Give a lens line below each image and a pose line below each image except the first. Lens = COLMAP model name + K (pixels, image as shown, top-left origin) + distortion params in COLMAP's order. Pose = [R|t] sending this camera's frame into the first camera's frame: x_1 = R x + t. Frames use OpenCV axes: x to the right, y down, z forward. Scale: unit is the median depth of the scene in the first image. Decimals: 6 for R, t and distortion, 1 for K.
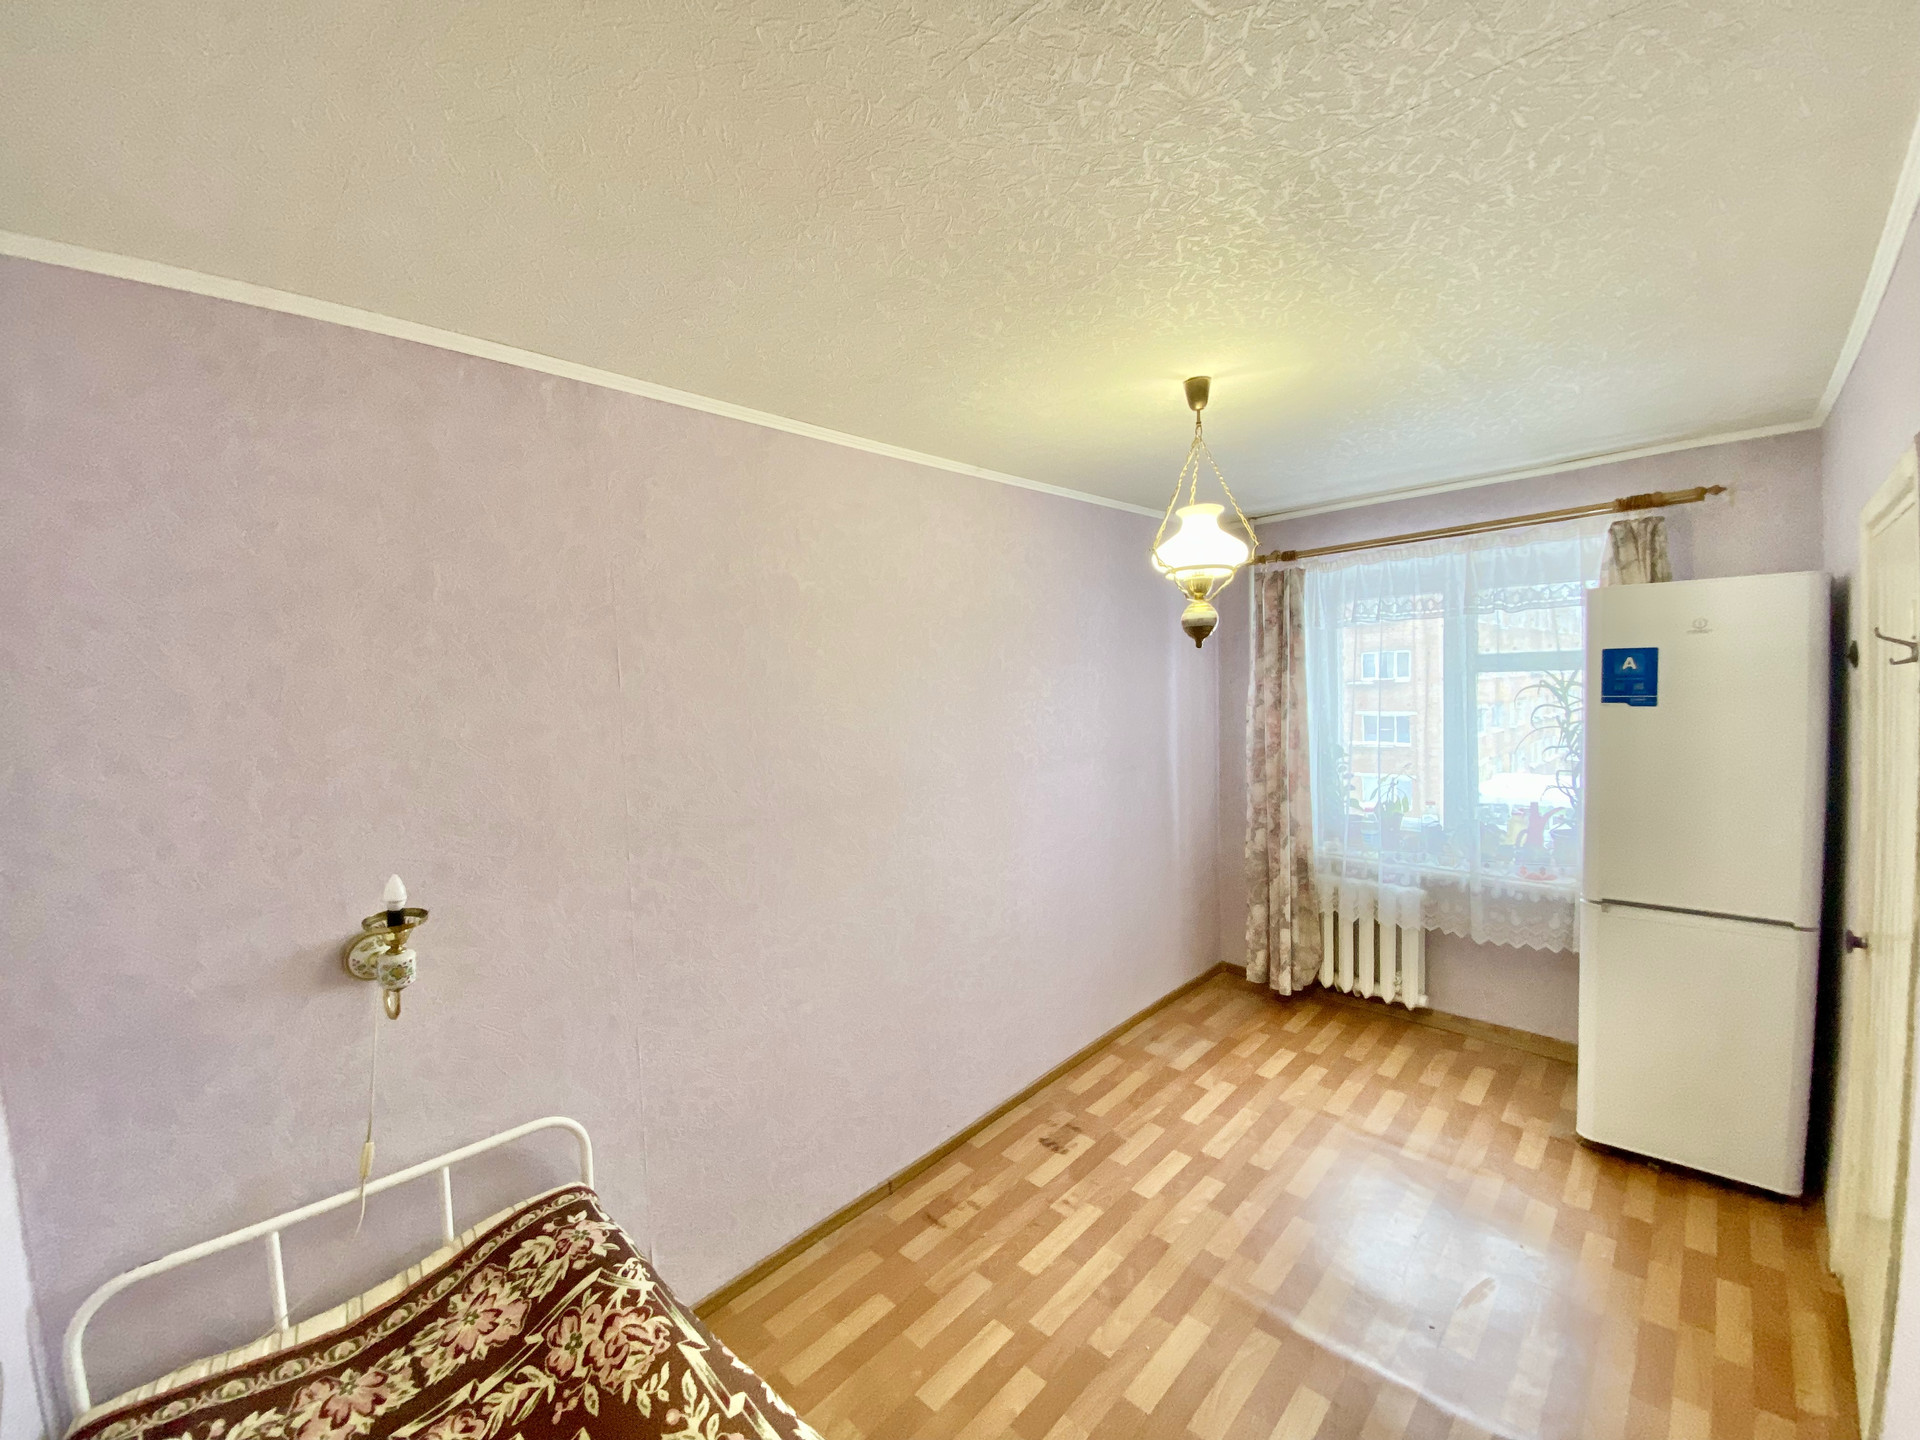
lens RADIAL K [[774.5, 0, 956.1], [0, 774.5, 715.0], [0, 0, 1]] dist [0.022596, -0.021070]
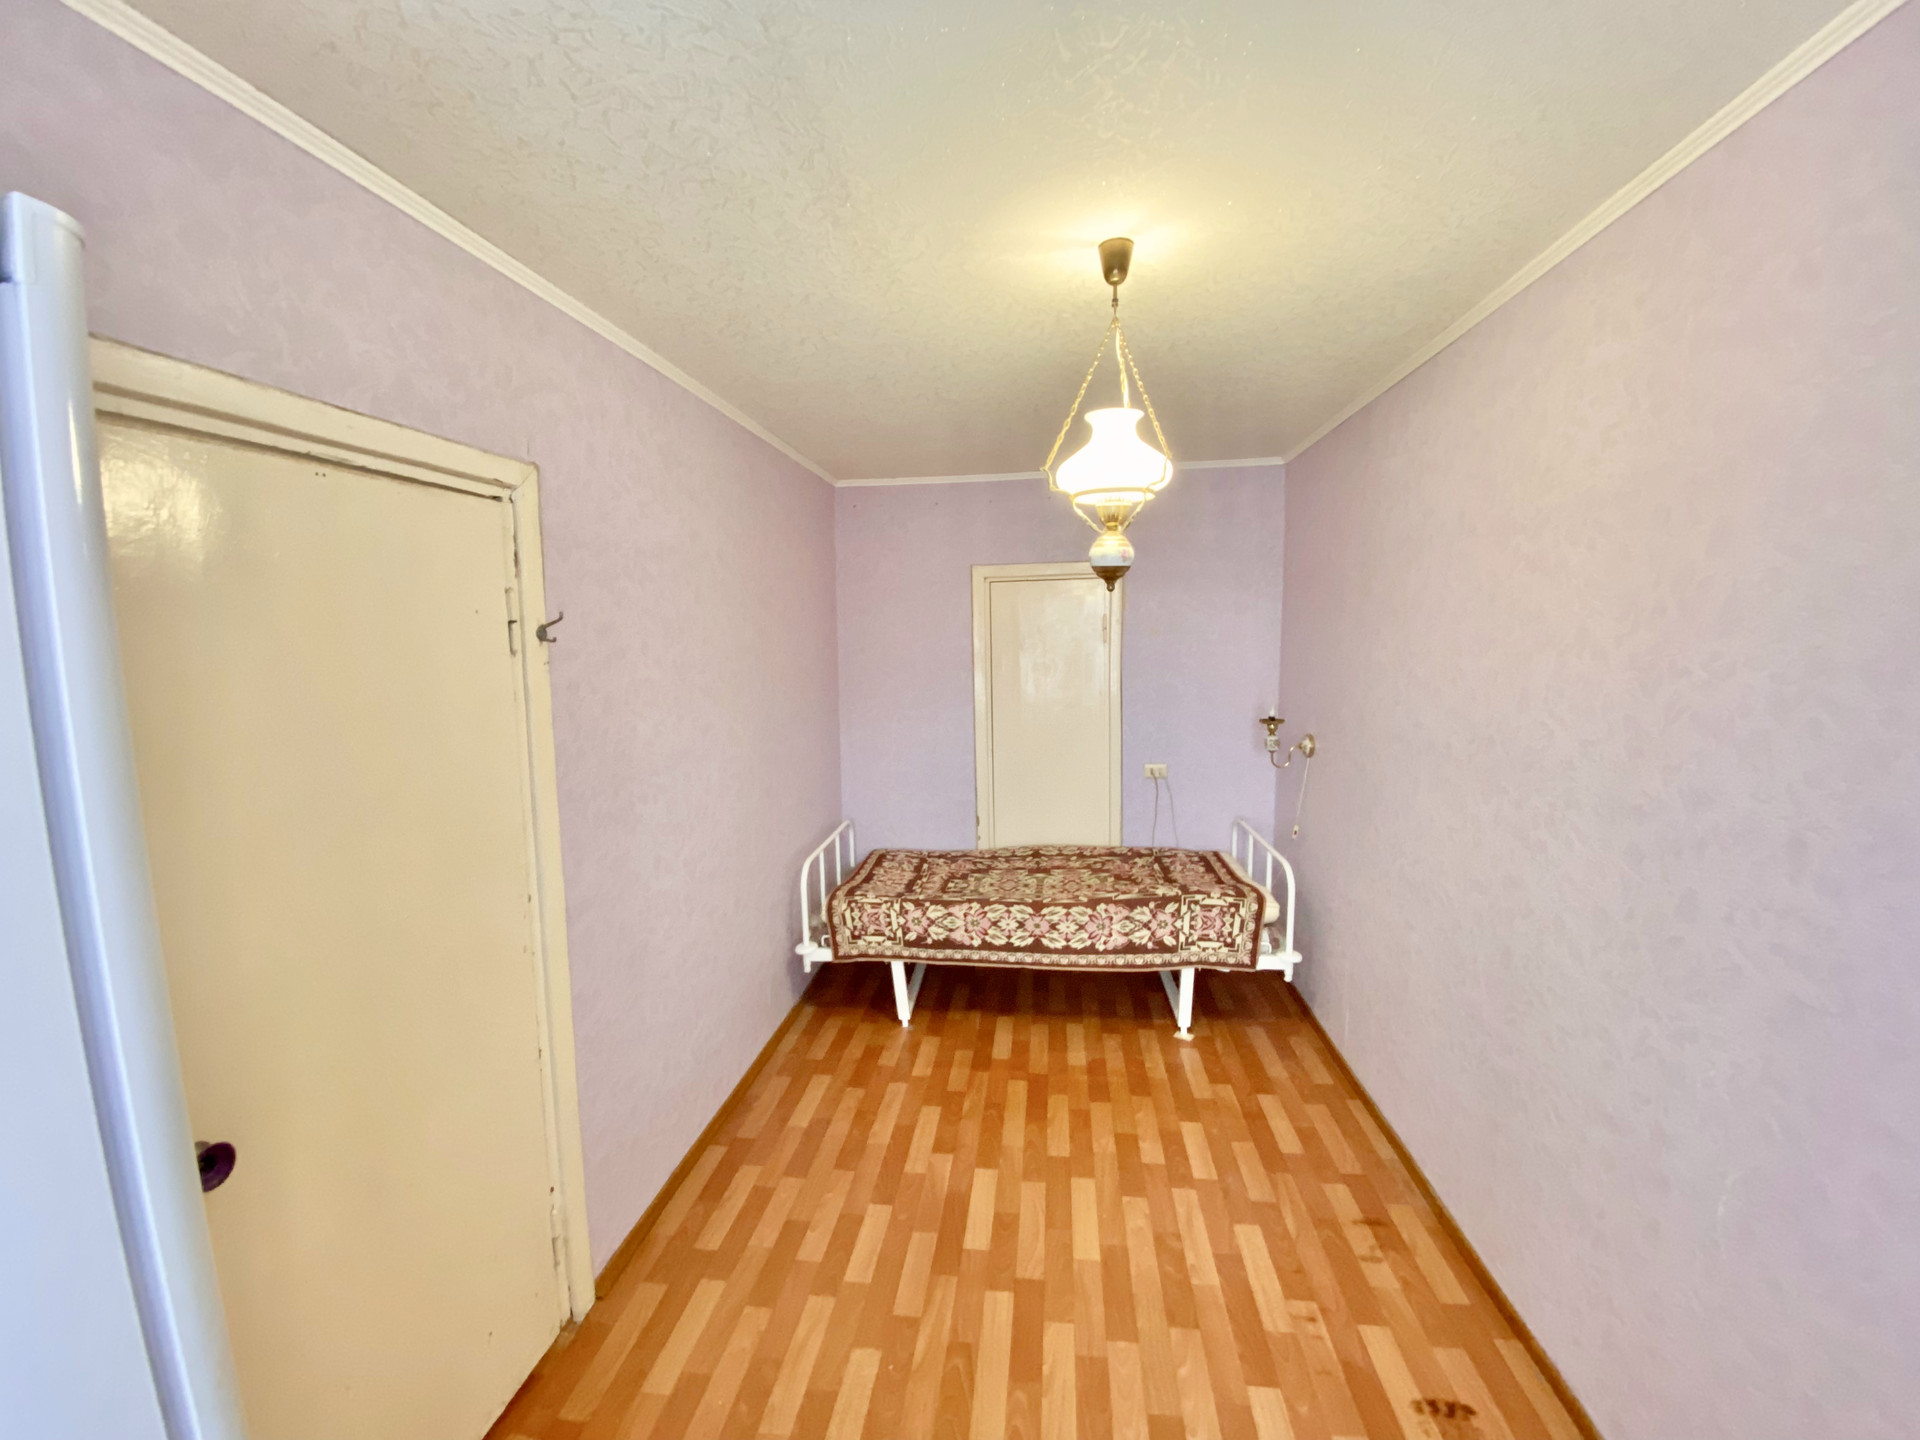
lens RADIAL K [[774.5, 0, 958.8], [0, 774.5, 715.7], [0, 0, 1]] dist [0.022596, -0.021070]
pose [[-0.799161, 0.109412, -0.591076, 0.738656], [0.018825, 0.987369, 0.157316, -0.069351], [0.600822, 0.114594, -0.791127, 1.233103]]
